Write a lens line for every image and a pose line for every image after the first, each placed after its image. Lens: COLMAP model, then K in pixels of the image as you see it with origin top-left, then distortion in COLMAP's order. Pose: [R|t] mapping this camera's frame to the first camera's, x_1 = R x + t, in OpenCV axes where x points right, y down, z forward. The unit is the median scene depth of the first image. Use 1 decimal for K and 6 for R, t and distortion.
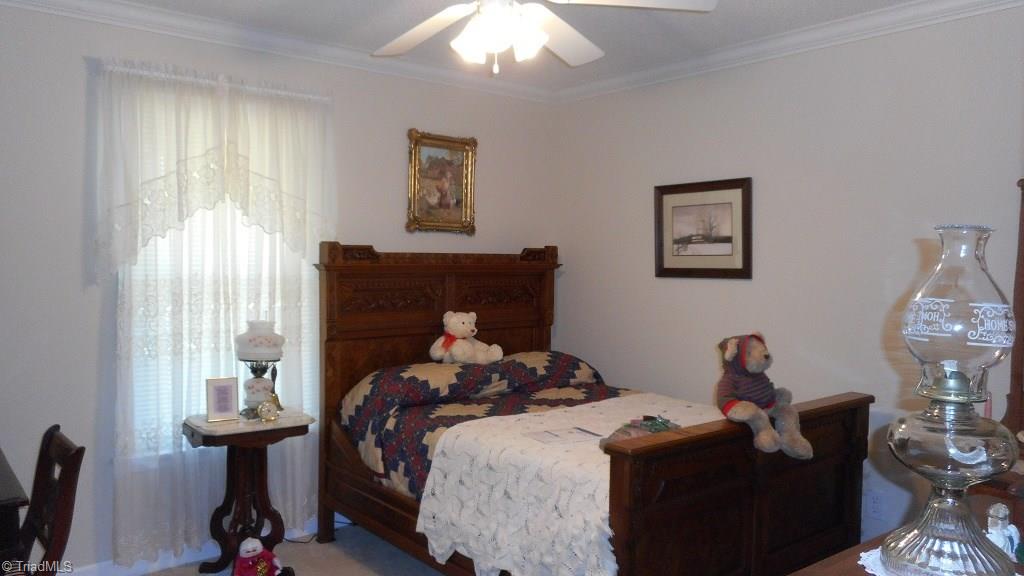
lens RADIAL K [[777.4, 0, 506.2], [0, 777.4, 280.4], [0, 0, 1]] dist [0.004047, 0.009112]
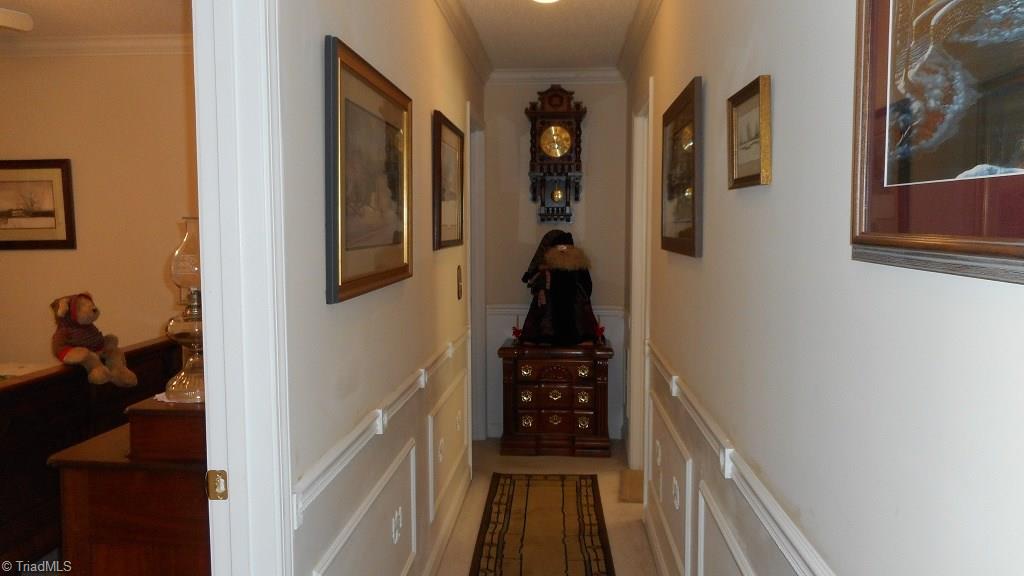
lens RADIAL K [[777.4, 0, 501.7], [0, 777.4, 279.8], [0, 0, 1]] dist [0.004047, 0.009112]
pose [[0.689976, -0.065524, 0.720860, -0.109120], [0.036649, 0.997779, 0.055617, 0.003998], [-0.722904, -0.011955, 0.690845, -0.326285]]
